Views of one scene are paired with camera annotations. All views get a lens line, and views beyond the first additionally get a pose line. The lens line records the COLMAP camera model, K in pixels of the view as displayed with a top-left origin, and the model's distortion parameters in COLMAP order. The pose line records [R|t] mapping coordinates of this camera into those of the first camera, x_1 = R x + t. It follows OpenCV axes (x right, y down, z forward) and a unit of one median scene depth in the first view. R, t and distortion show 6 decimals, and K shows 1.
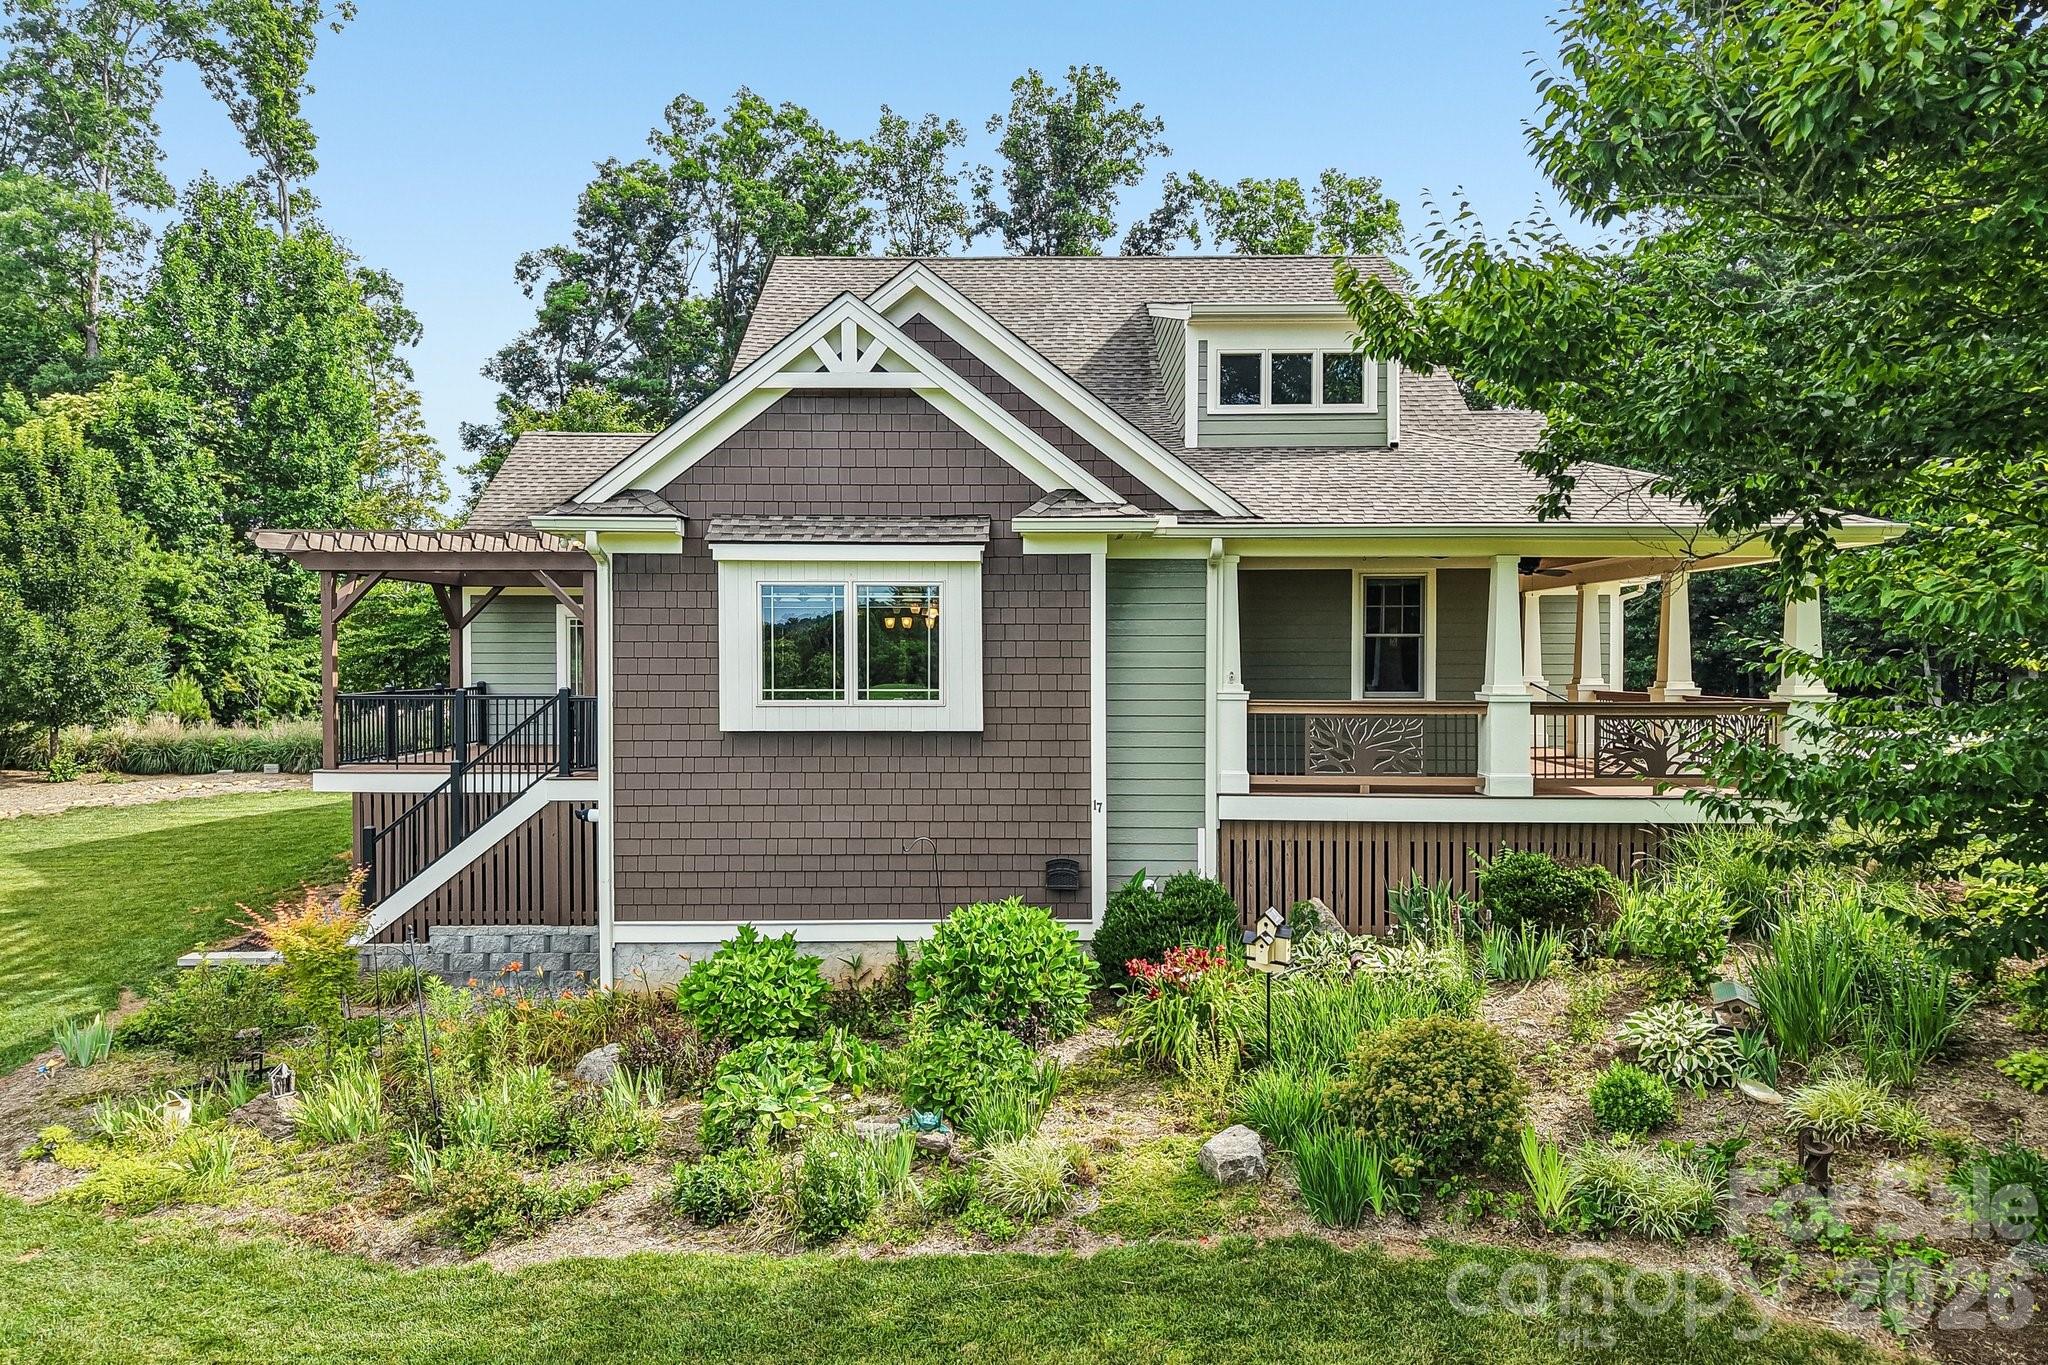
lens RADIAL K [[1377.1, 0, 1024.0], [0, 1377.1, 682.5], [0, 0, 1]] dist [0.001691, -0.008369]
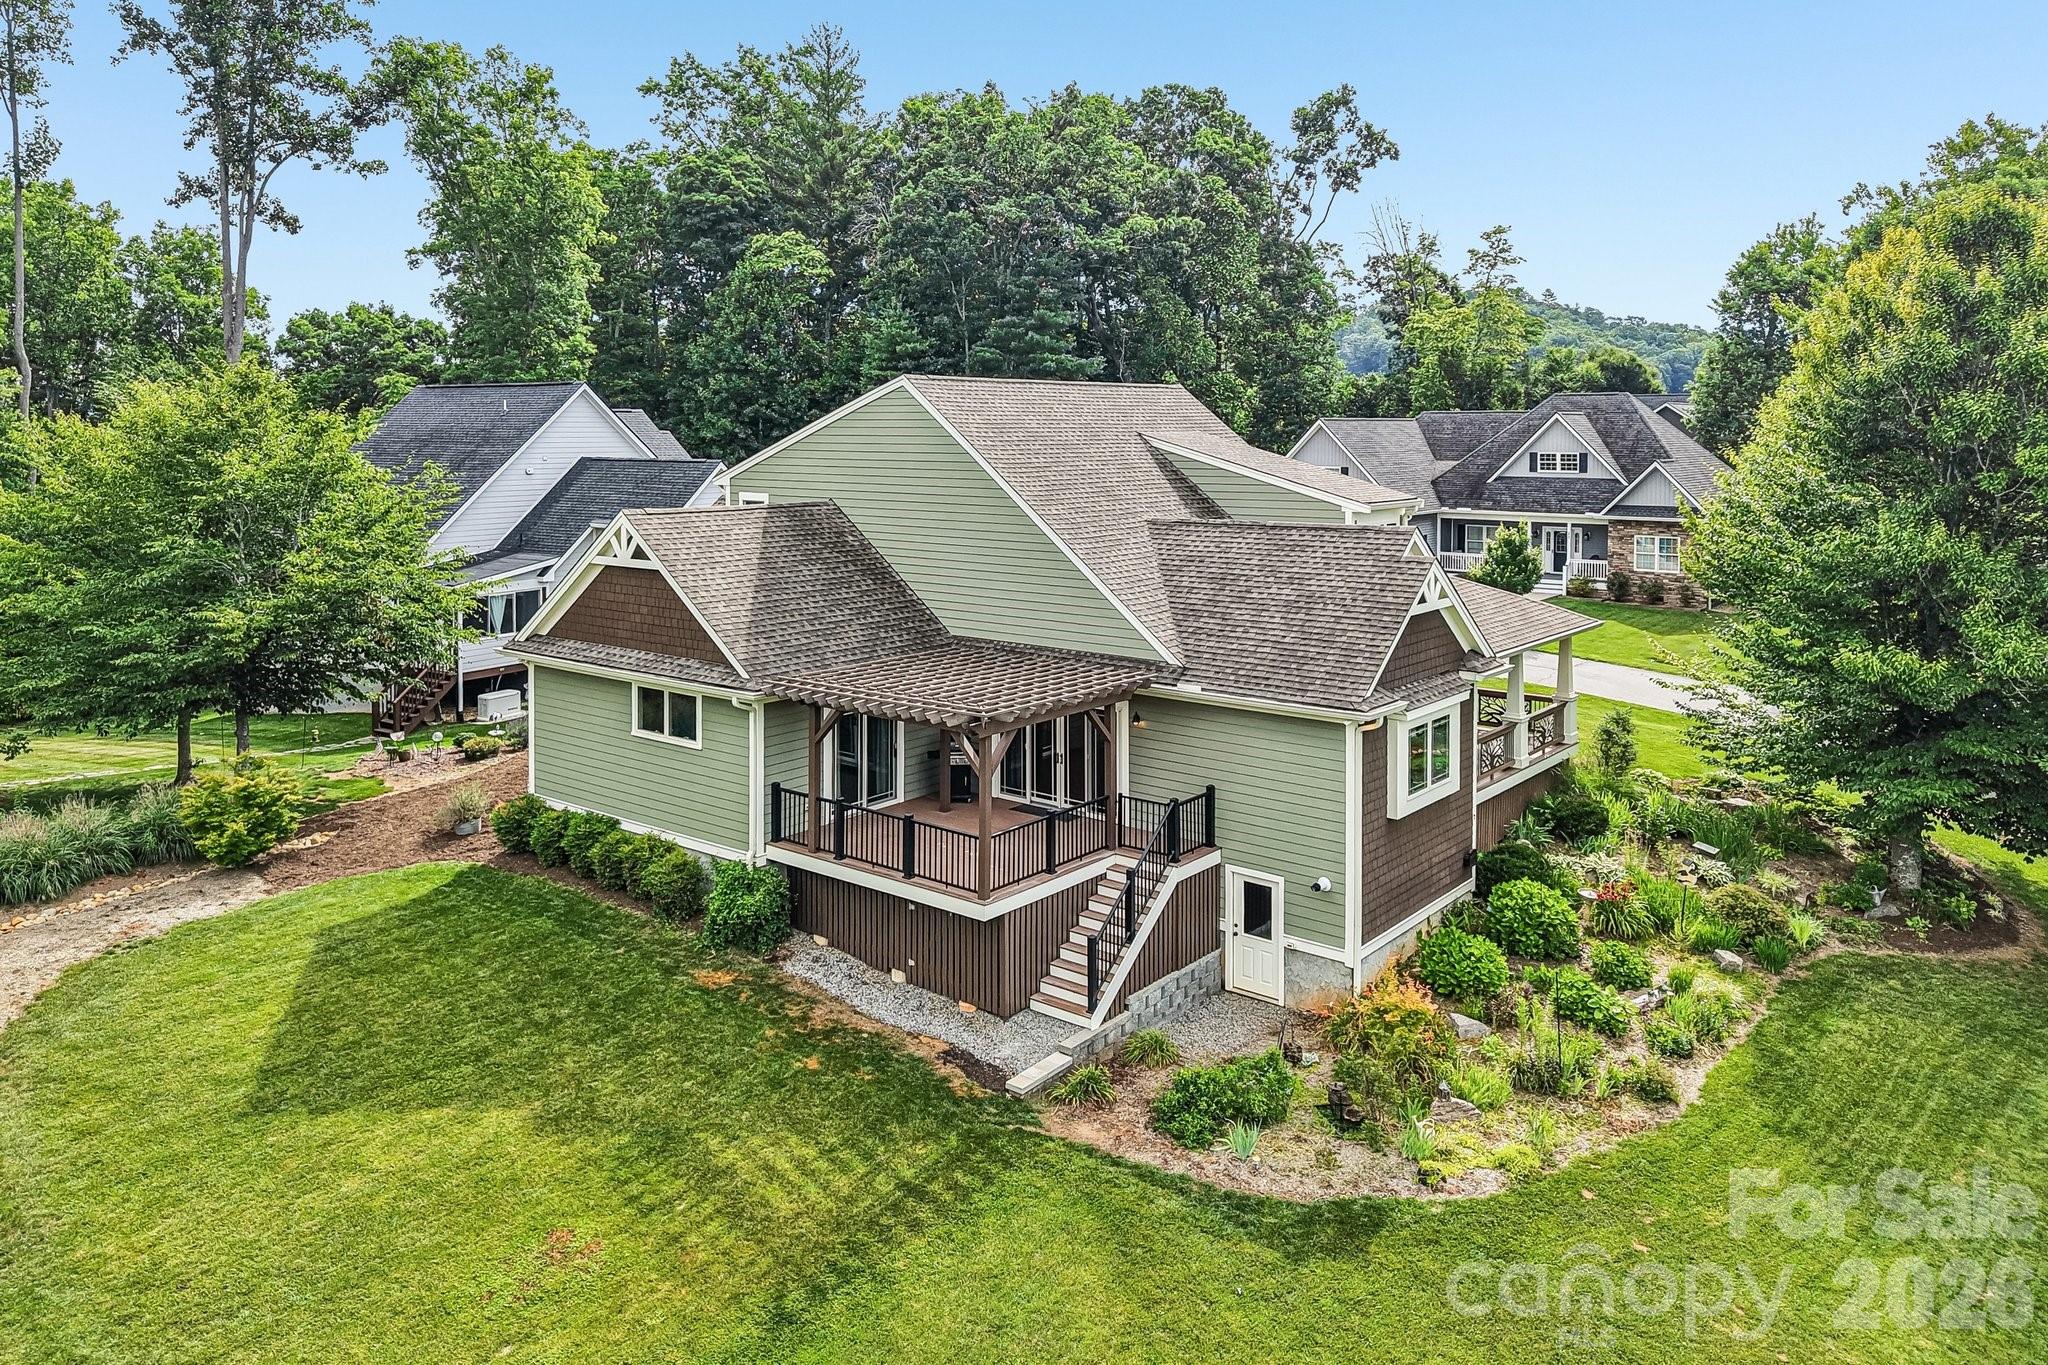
lens RADIAL K [[1441.5, 0, 1024.9], [0, 1441.5, 479.2], [0, 0, 1]] dist [0.006376, -0.003747]
pose [[0.626872, -0.026672, 0.778665, -1.794090], [0.009818, 0.999605, 0.026335, -0.414513], [-0.779060, -0.008863, 0.626887, 0.241809]]
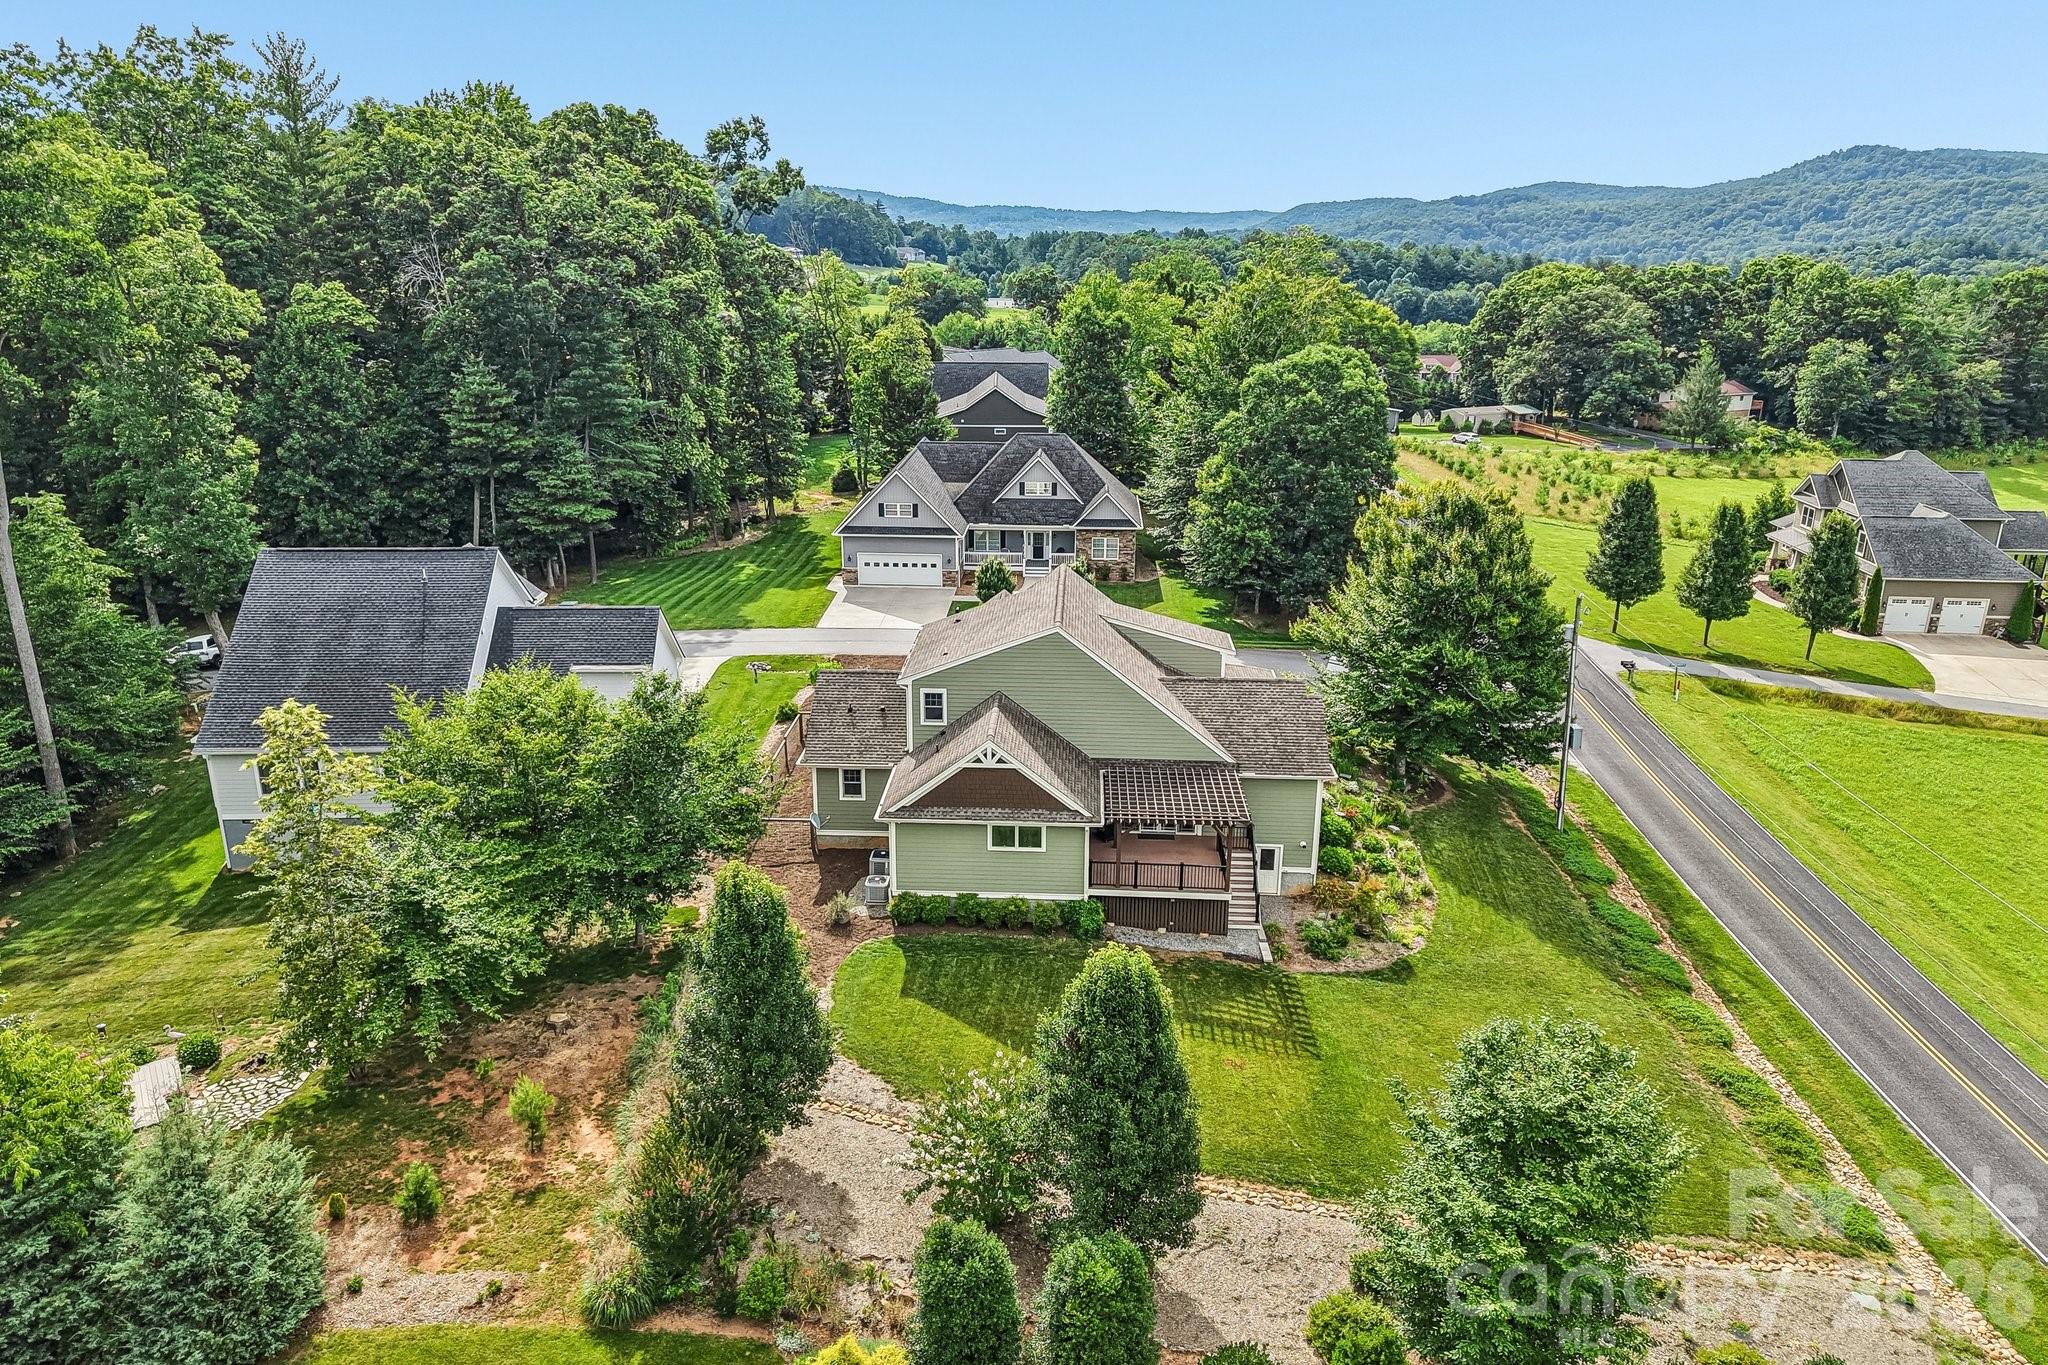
lens RADIAL K [[1377.1, 0, 1024.0], [0, 1377.1, 682.5], [0, 0, 1]] dist [0.001691, -0.008369]
pose [[0.043603, -0.301336, 0.952520, -3.786255], [0.006088, 0.953490, 0.301364, -1.468397], [-0.999030, -0.007341, 0.043409, 1.619411]]
